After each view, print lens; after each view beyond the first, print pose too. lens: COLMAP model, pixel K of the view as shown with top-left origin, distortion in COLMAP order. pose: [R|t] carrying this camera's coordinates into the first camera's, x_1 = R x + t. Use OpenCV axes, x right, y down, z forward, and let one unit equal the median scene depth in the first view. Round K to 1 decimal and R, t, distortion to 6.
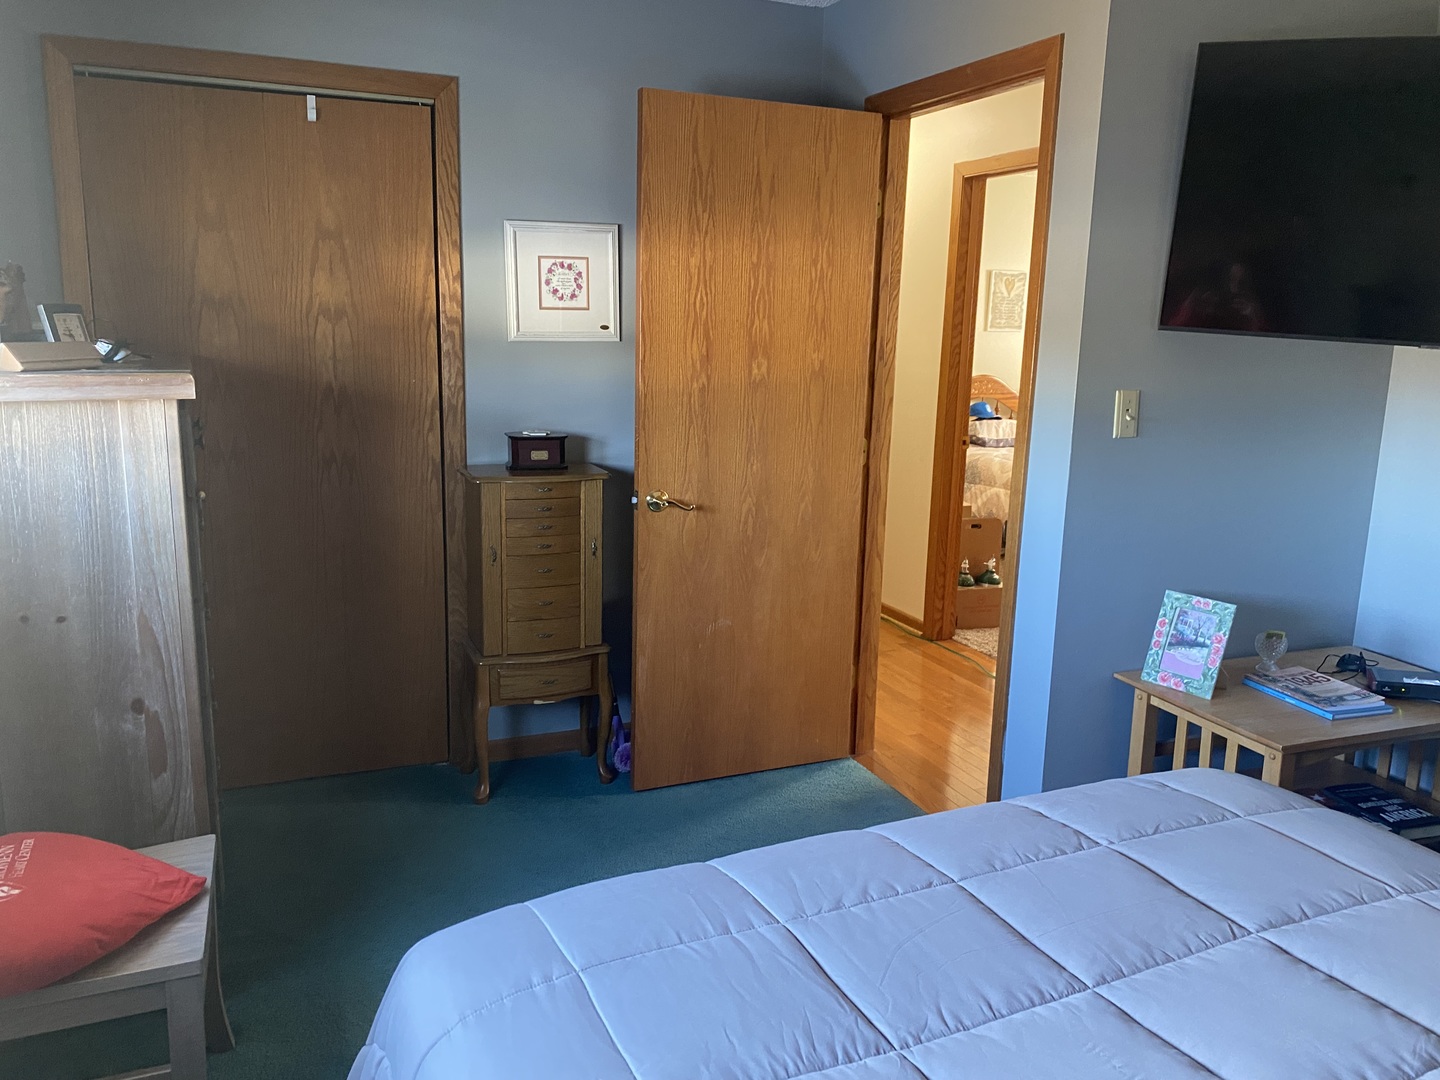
lens RADIAL K [[1093.2, 0, 720.5], [0, 1093.2, 541.3], [0, 0, 1]] dist [0.040313, -0.043855]
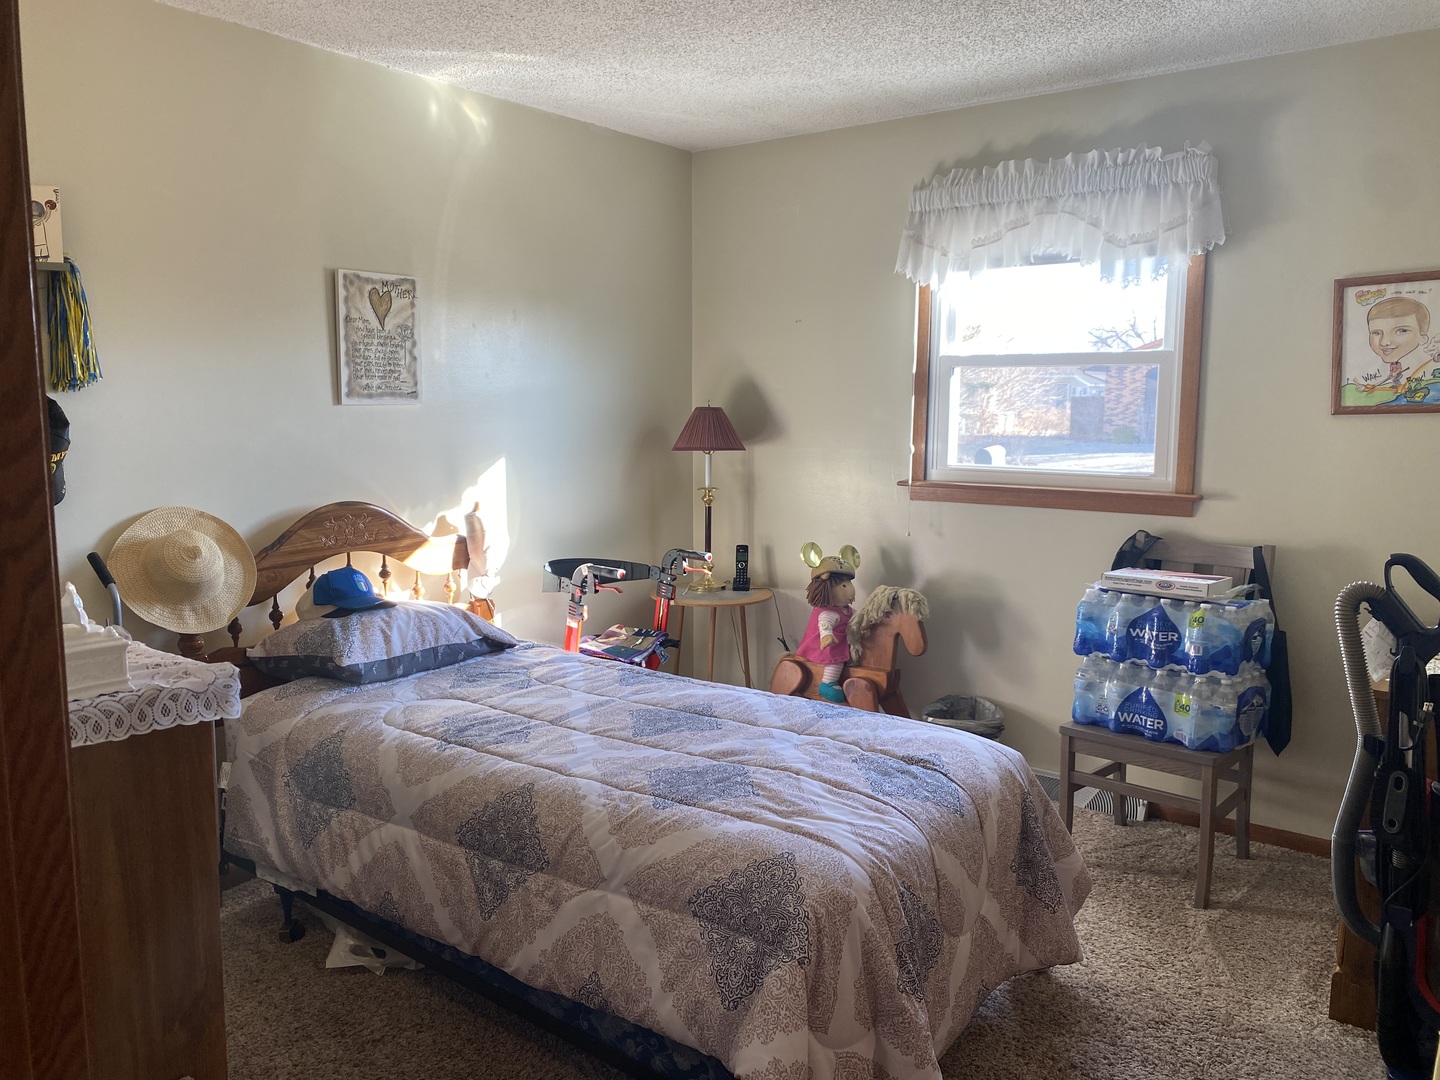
lens RADIAL K [[1093.2, 0, 720.0], [0, 1093.2, 537.8], [0, 0, 1]] dist [0.040313, -0.043855]
pose [[0.864316, -0.084870, 0.495737, 0.156820], [0.116508, 0.992635, -0.033192, -0.109789], [-0.489269, 0.086446, 0.867838, 0.565805]]
